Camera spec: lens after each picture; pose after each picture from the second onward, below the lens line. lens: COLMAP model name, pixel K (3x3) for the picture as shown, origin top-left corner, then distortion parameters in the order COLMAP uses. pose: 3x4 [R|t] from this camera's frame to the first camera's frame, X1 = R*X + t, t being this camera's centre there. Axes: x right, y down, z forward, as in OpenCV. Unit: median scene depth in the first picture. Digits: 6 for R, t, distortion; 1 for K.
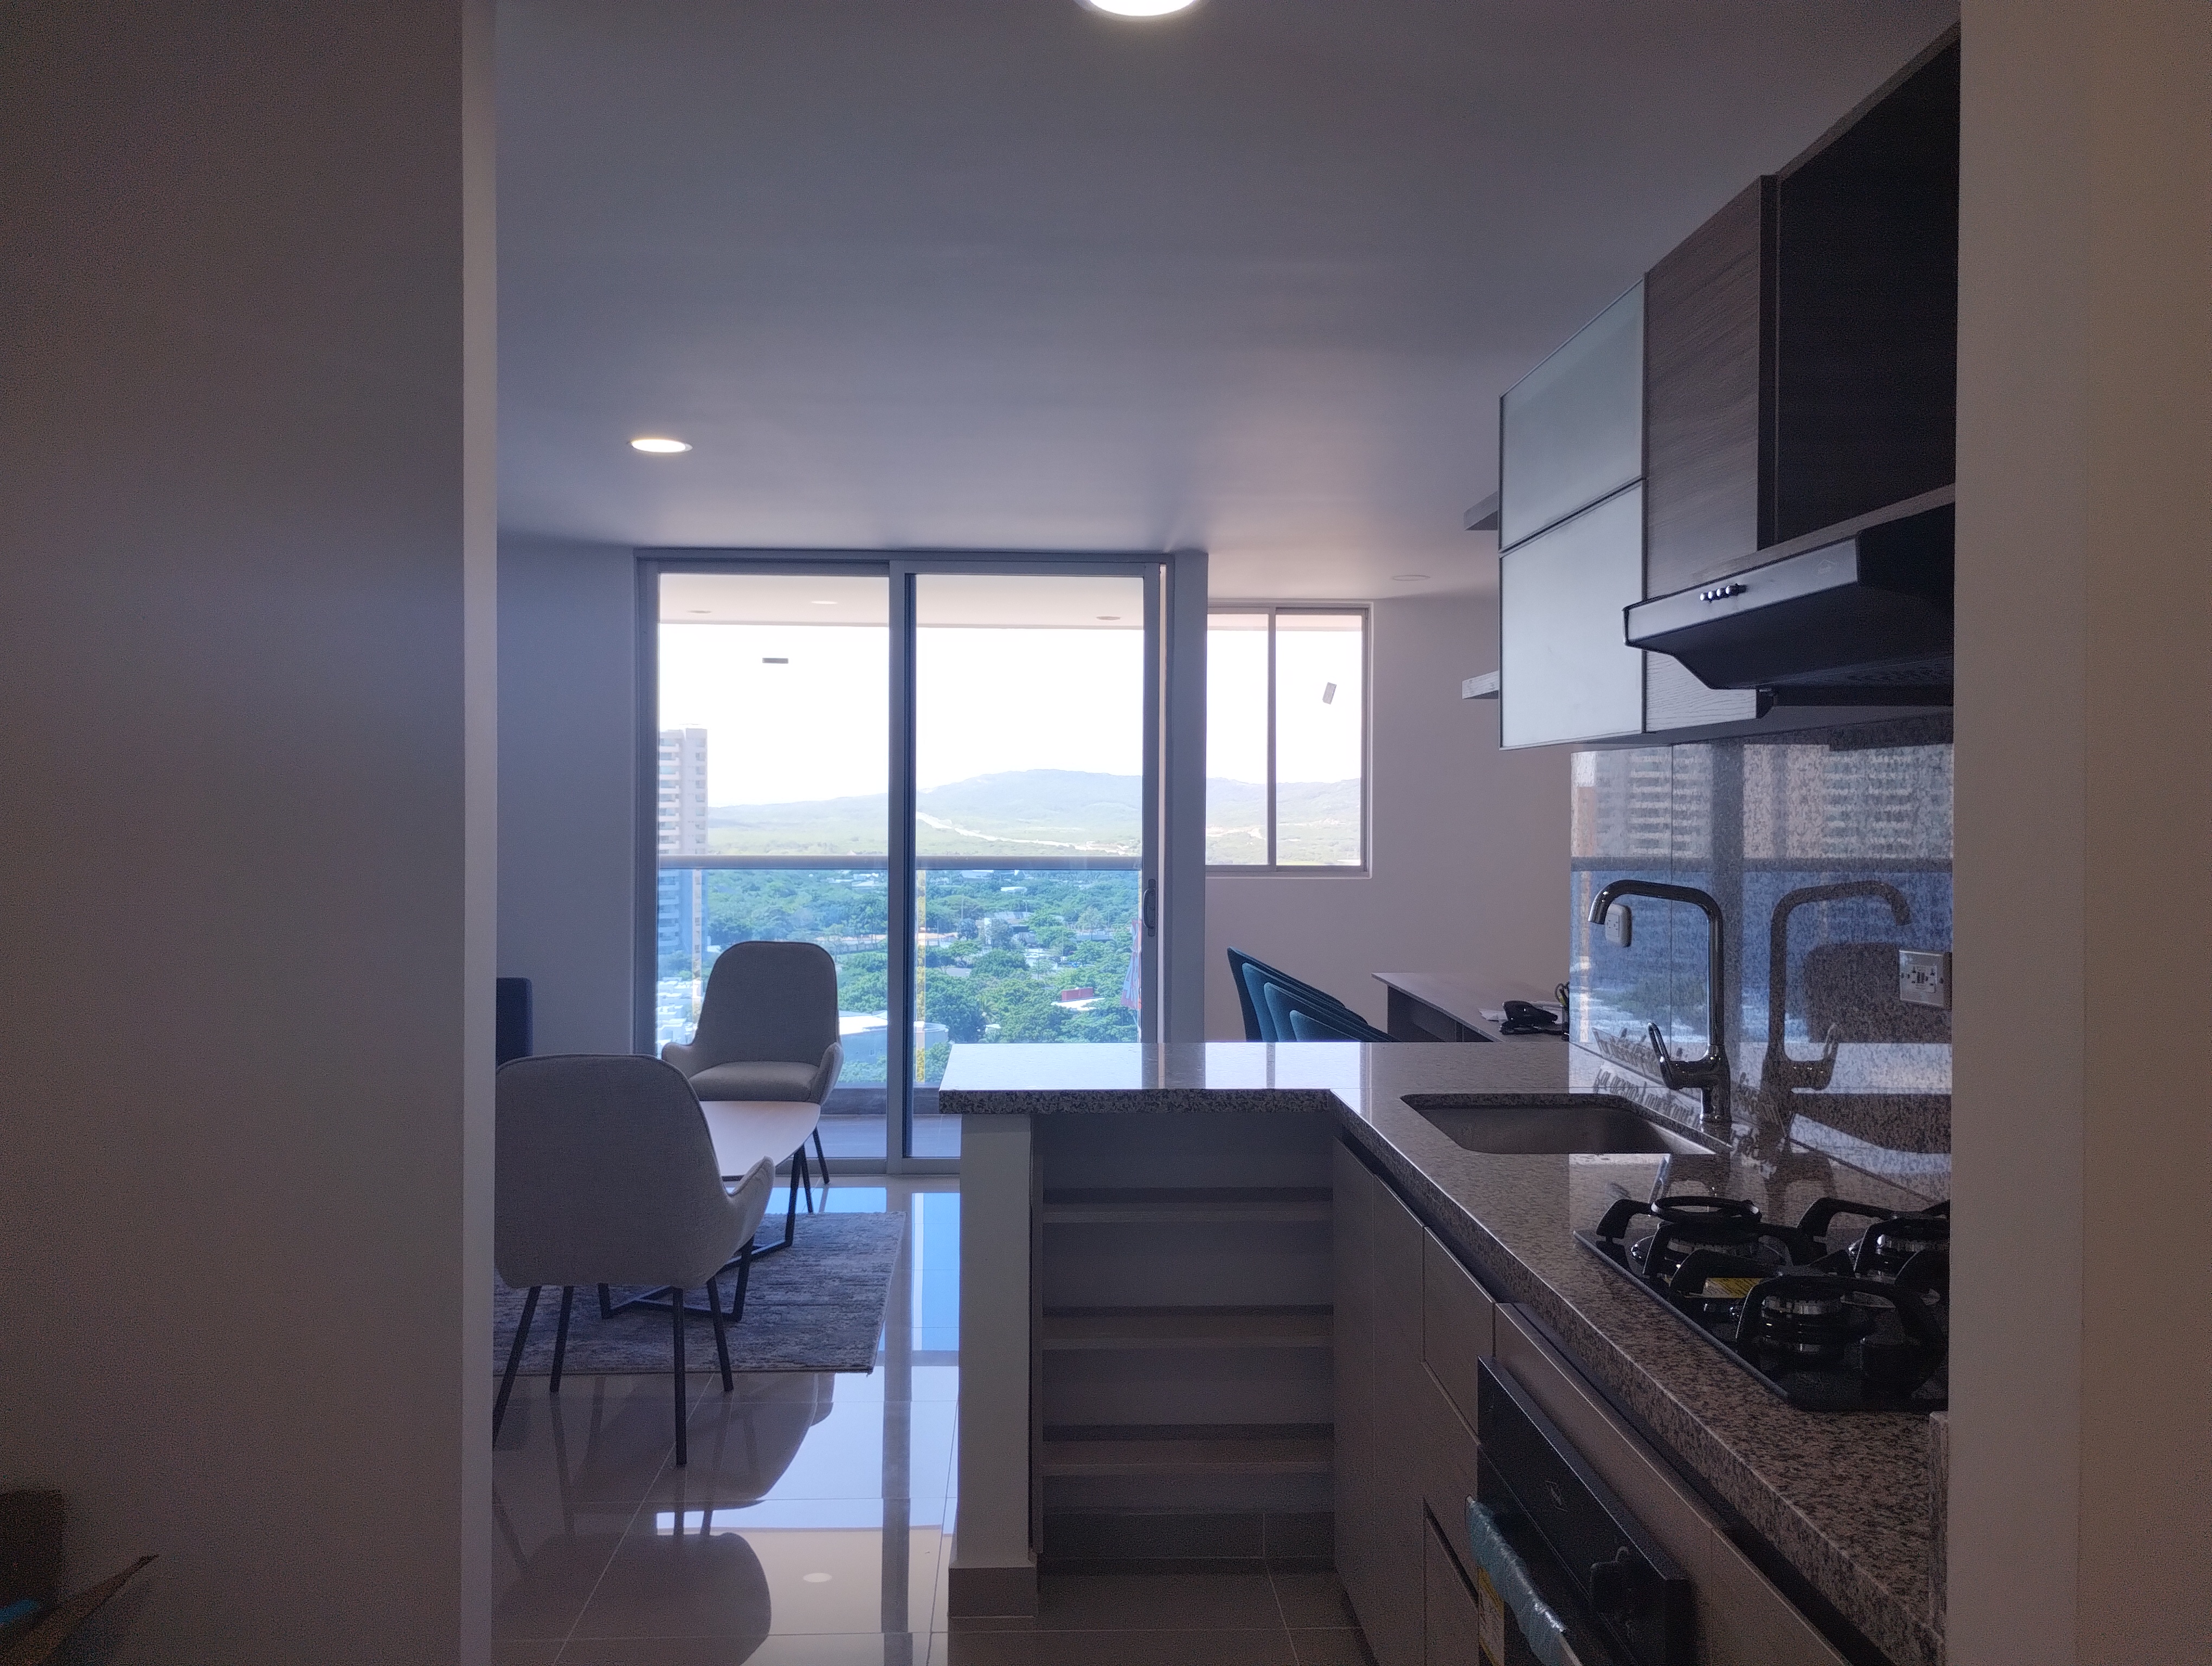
lens RADIAL K [[1854.0, 0, 1110.9], [0, 1854.0, 787.6], [0, 0, 1]] dist [0.010182, -0.002368]
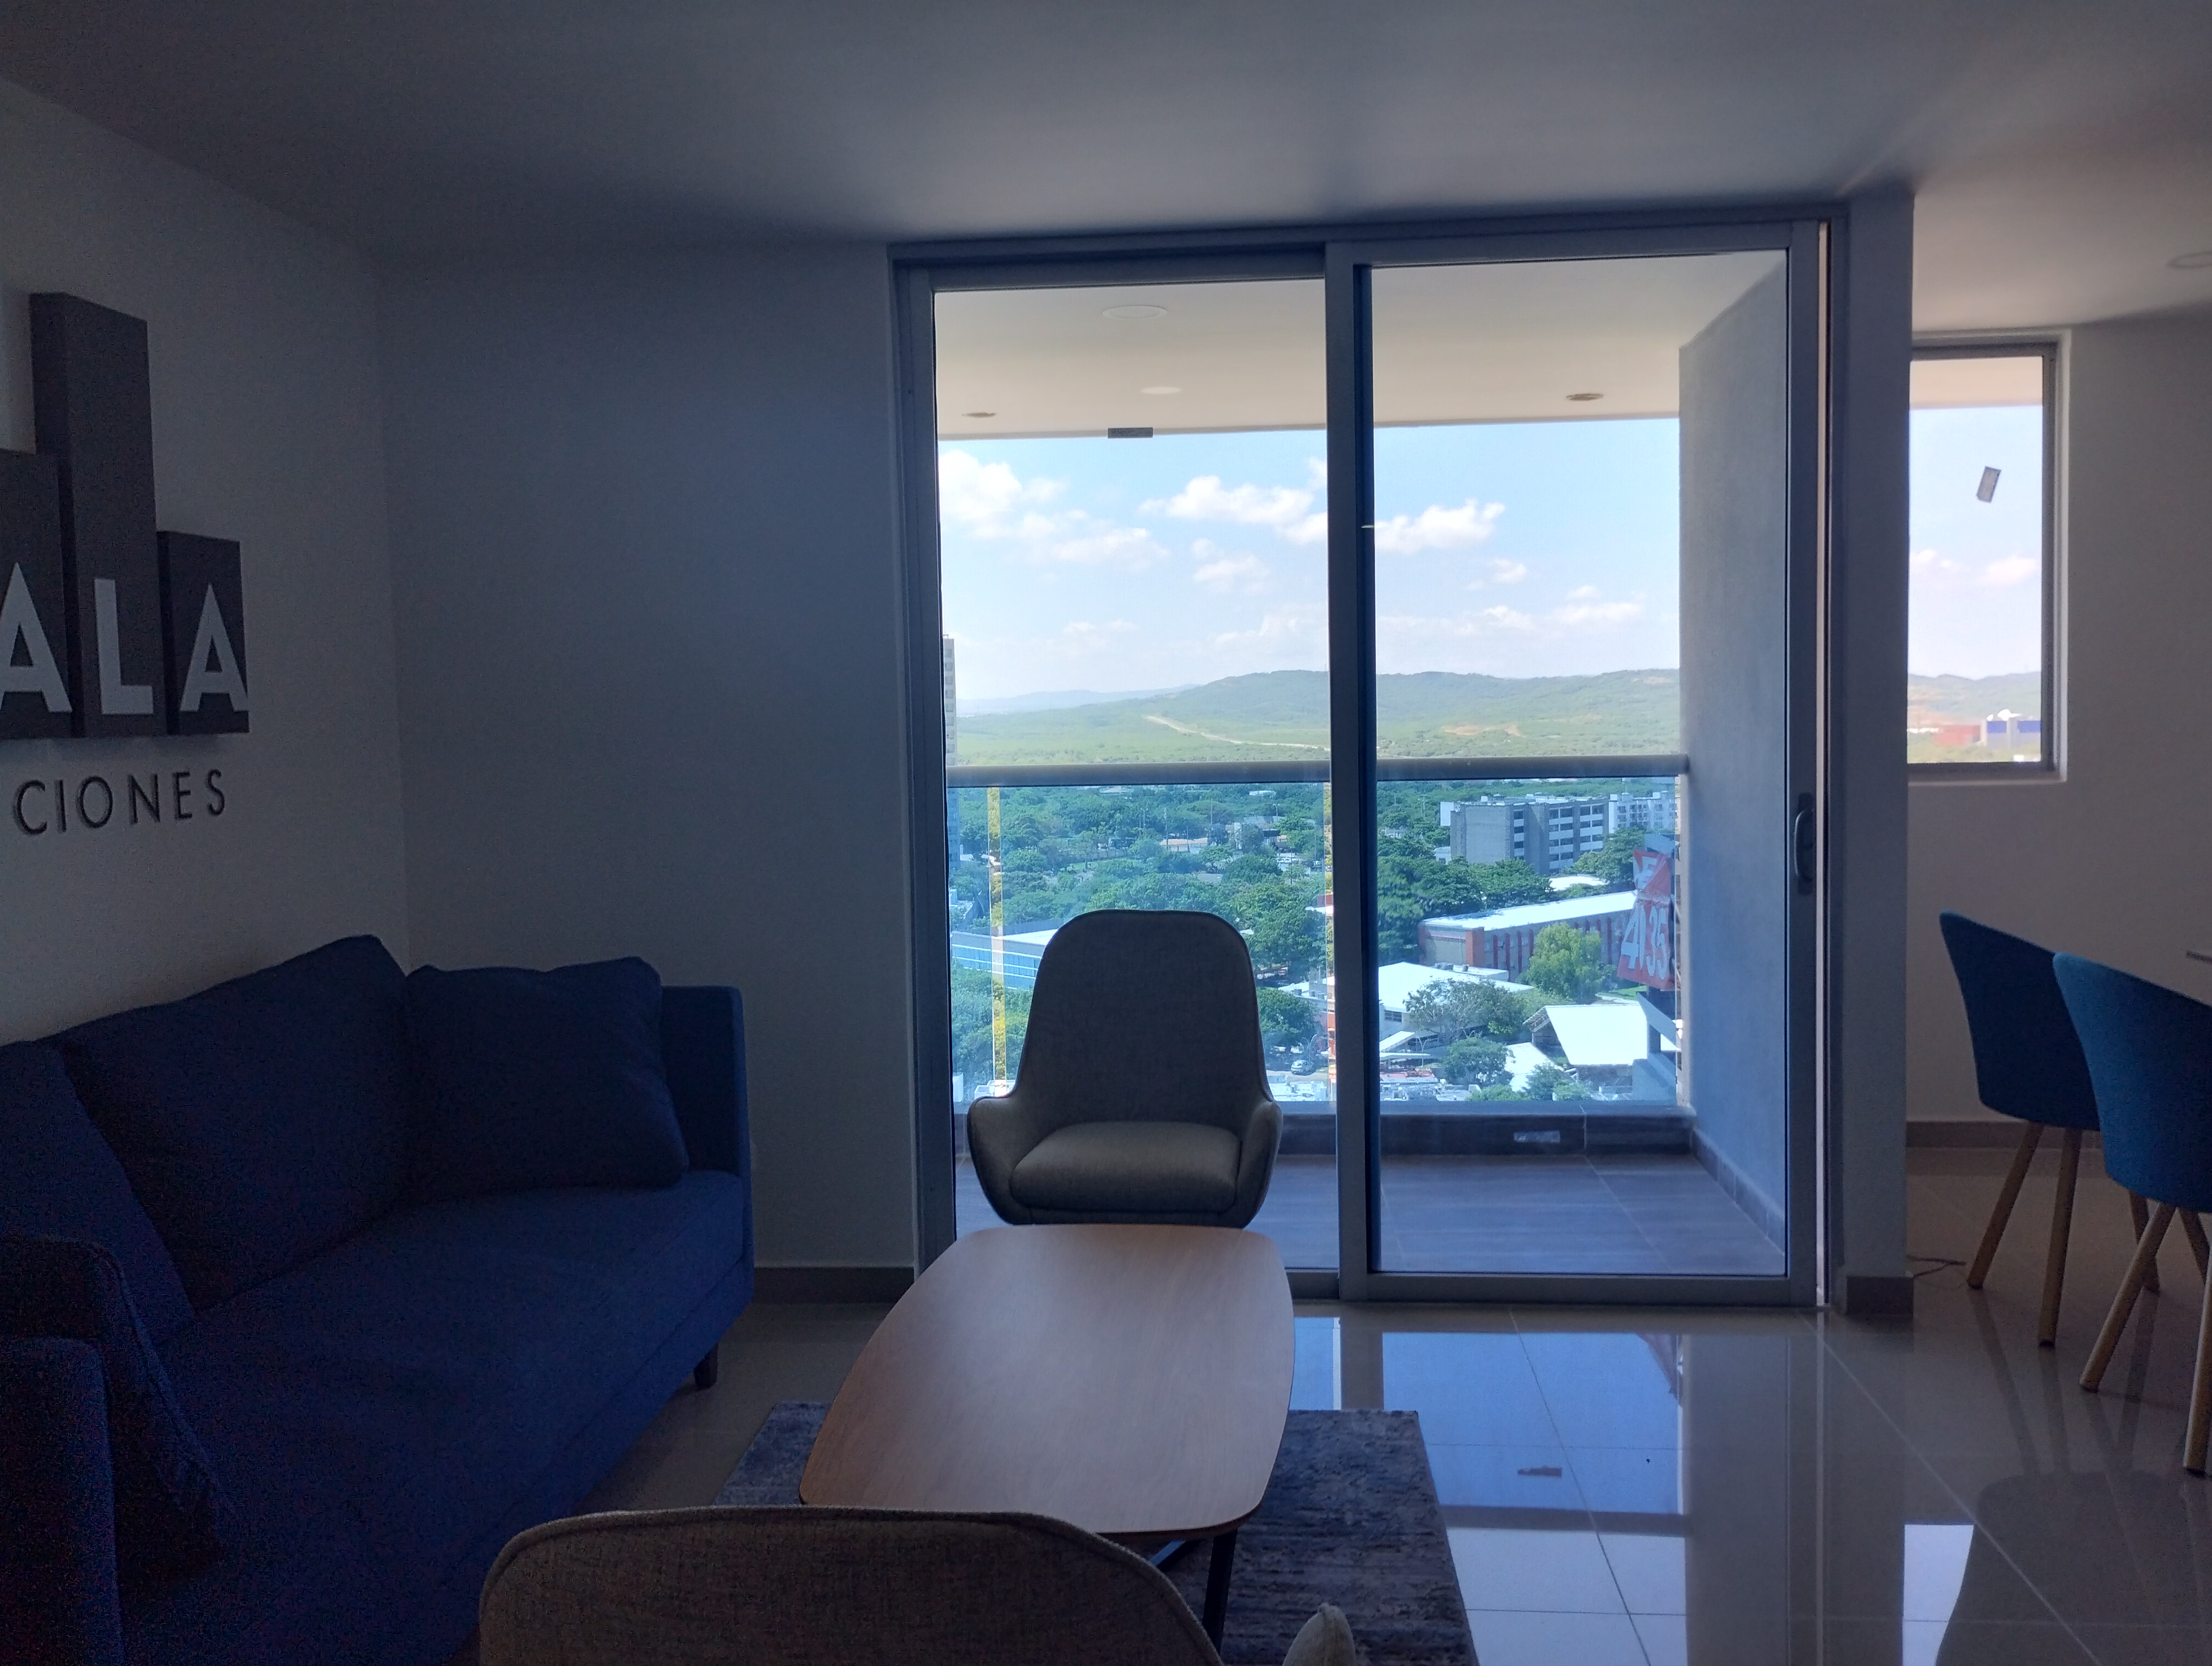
lens RADIAL K [[1854.0, 0, 1110.9], [0, 1854.0, 787.6], [0, 0, 1]] dist [0.010182, -0.002368]
pose [[0.991194, -0.018608, -0.131103, -0.093779], [0.025360, 0.998426, 0.050024, 0.011636], [0.129965, -0.052908, 0.990106, 0.344870]]
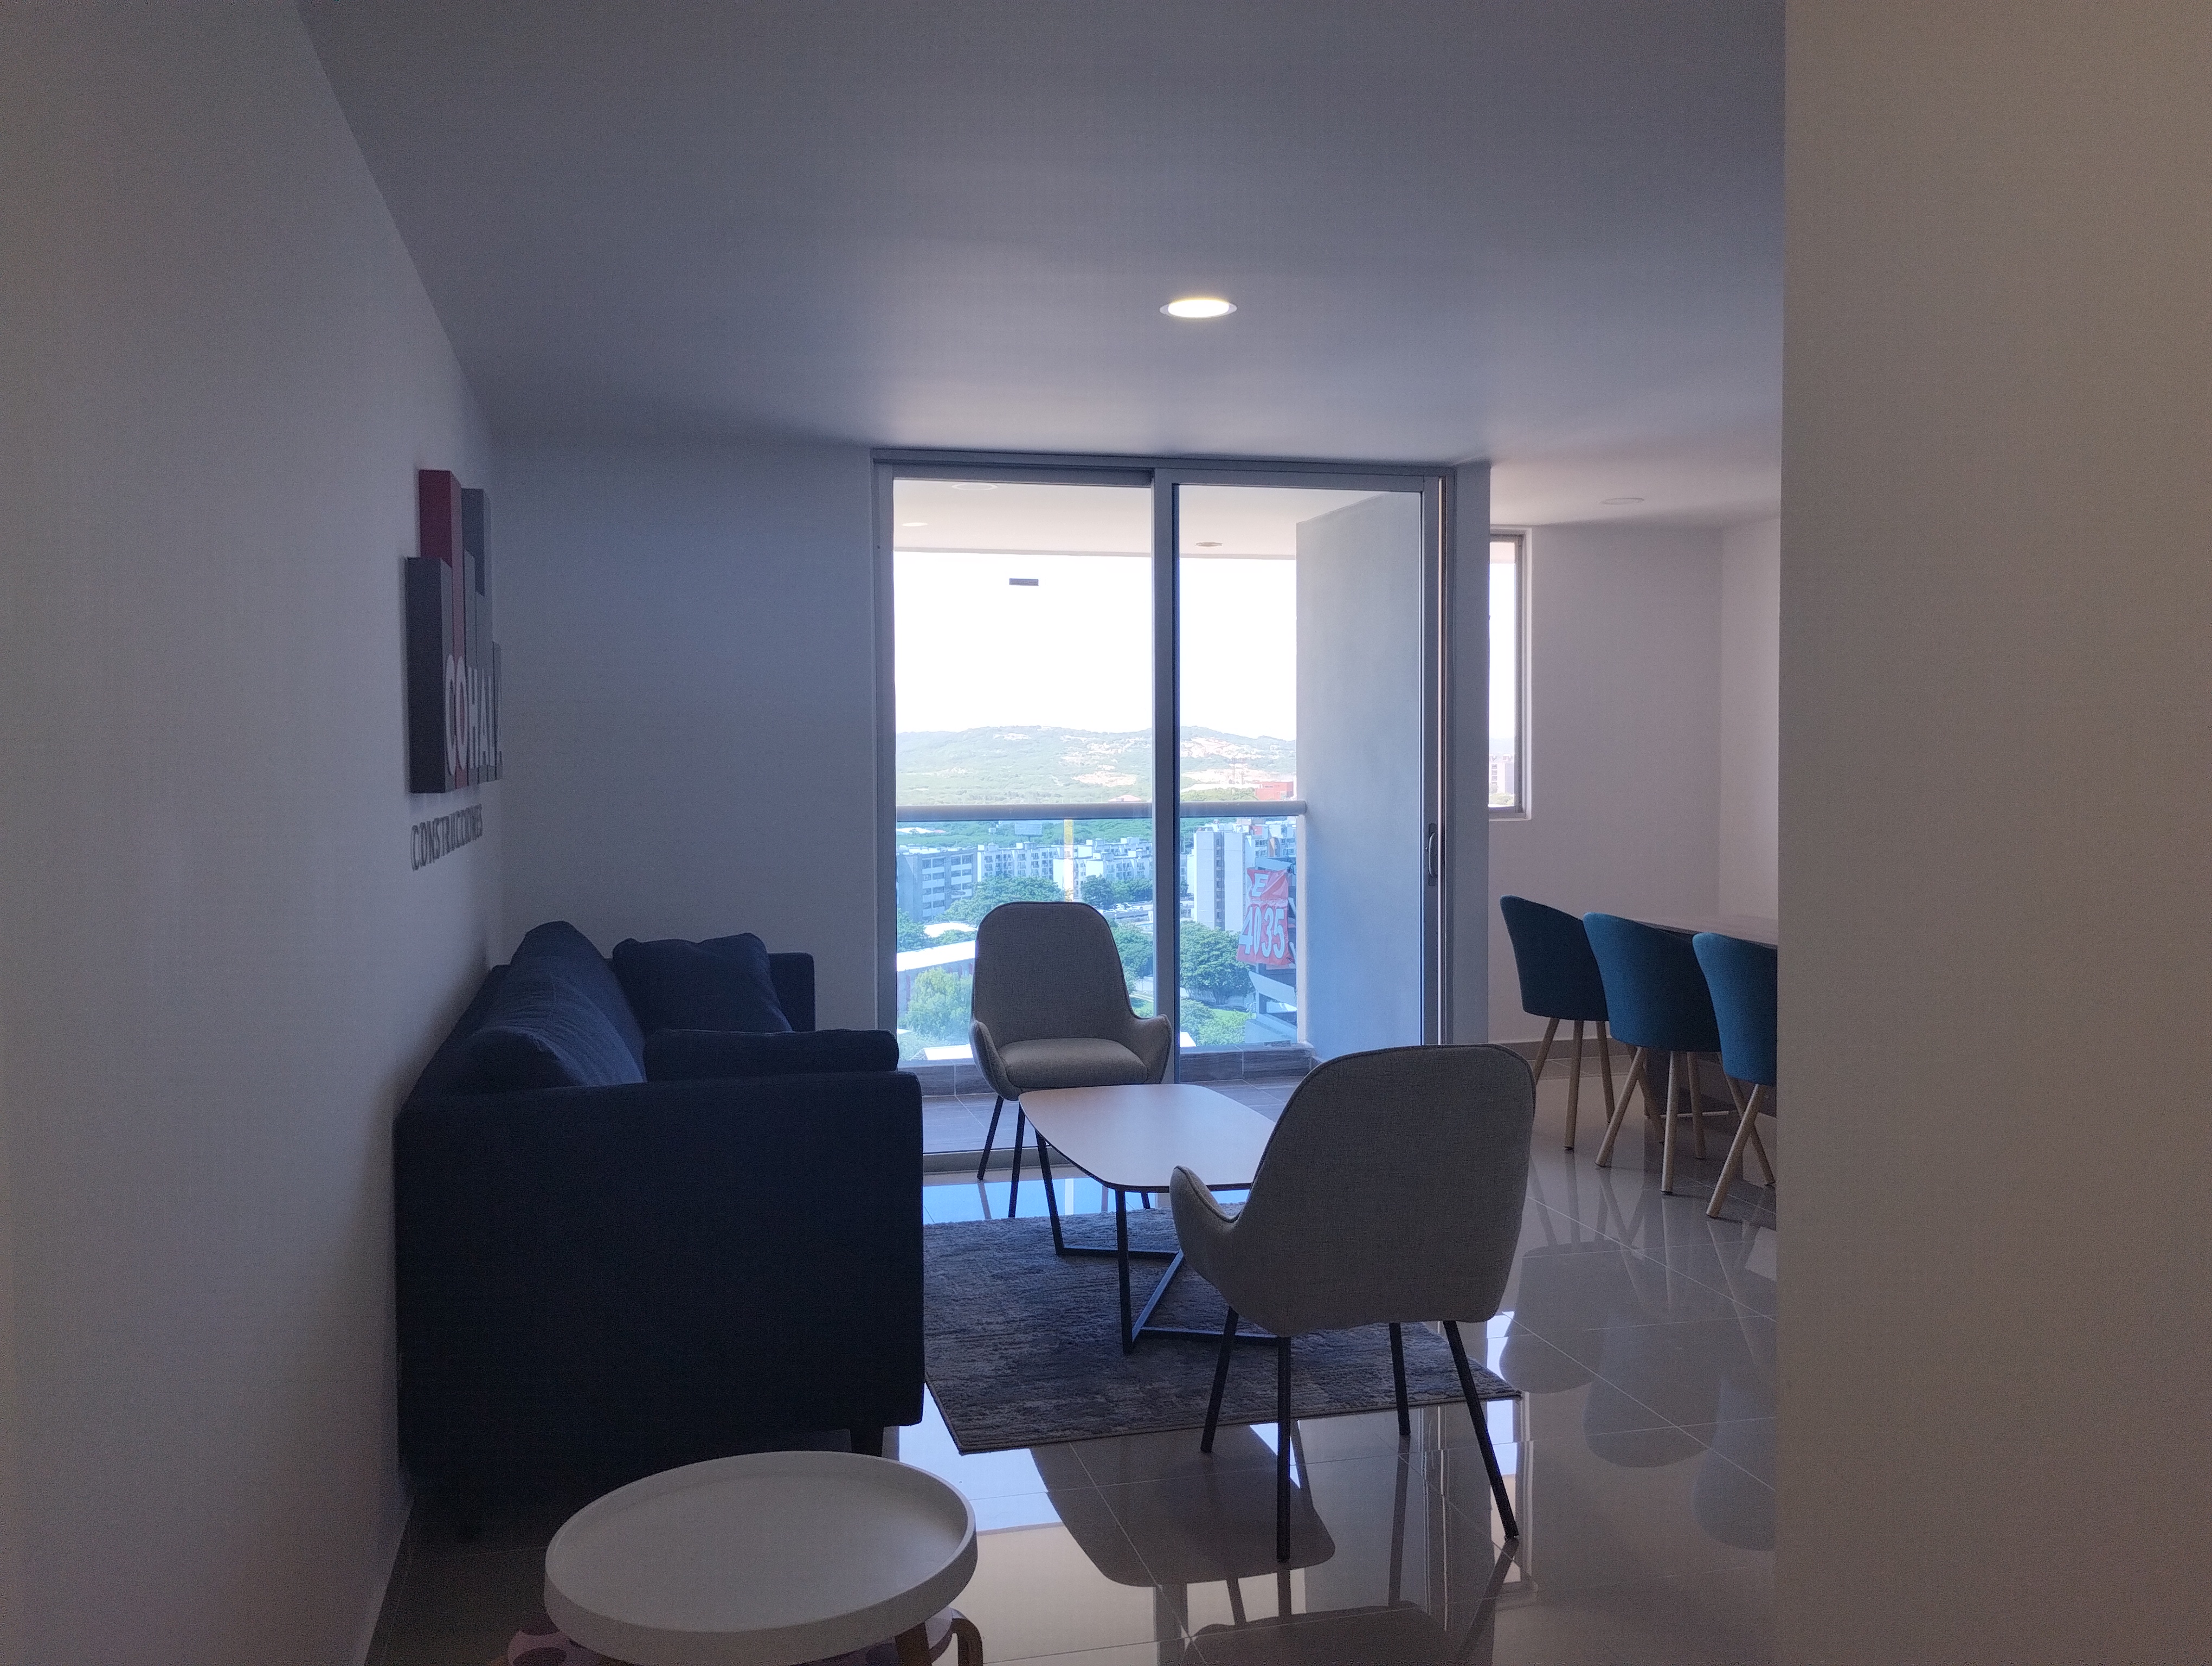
lens RADIAL K [[1854.0, 0, 1110.9], [0, 1854.0, 787.6], [0, 0, 1]] dist [0.010182, -0.002368]
pose [[0.977055, -0.016039, 0.212381, -0.273049], [0.010315, 0.999554, 0.028032, 0.003506], [-0.212736, -0.025198, 0.976785, 0.115262]]
